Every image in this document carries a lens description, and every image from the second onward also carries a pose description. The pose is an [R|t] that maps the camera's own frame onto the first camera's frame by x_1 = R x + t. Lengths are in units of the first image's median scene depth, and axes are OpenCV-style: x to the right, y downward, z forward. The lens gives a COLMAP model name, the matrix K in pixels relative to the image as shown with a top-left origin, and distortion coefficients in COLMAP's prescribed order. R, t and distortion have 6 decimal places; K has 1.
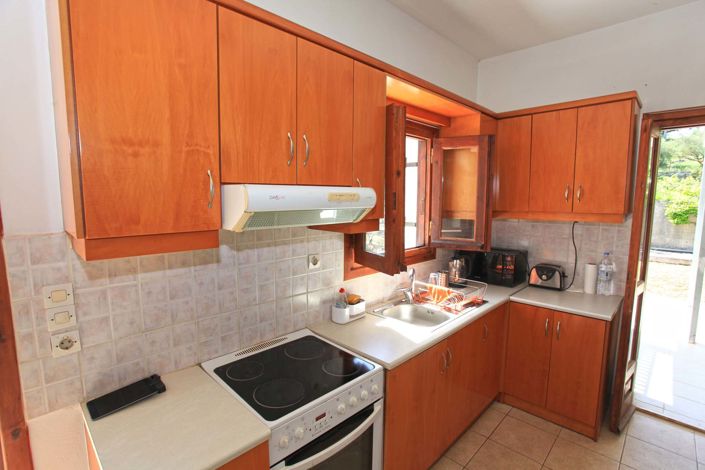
lens RADIAL K [[336.8, 0, 352.5], [0, 336.8, 235.0], [0, 0, 1]] dist [-0.034057, 0.000127]
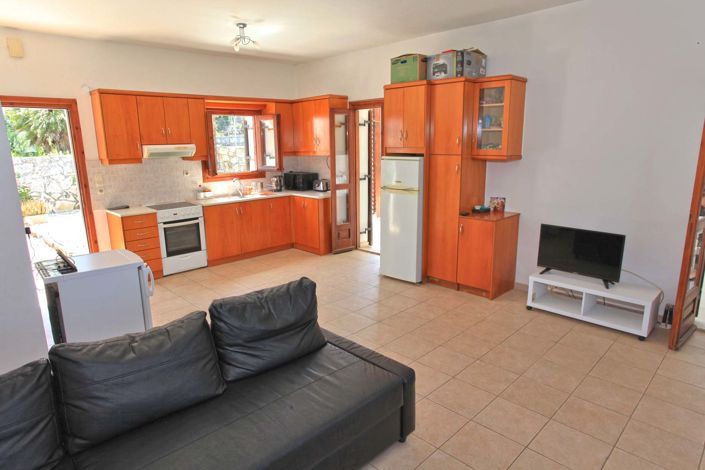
lens RADIAL K [[423.5, 0, 352.5], [0, 423.5, 235.0], [0, 0, 1]] dist [0.000155, 0.000016]
pose [[0.999737, -0.014639, -0.017637, 1.130156], [0.016496, 0.993770, 0.110221, 0.199367], [0.015914, -0.110483, 0.993751, -2.092331]]
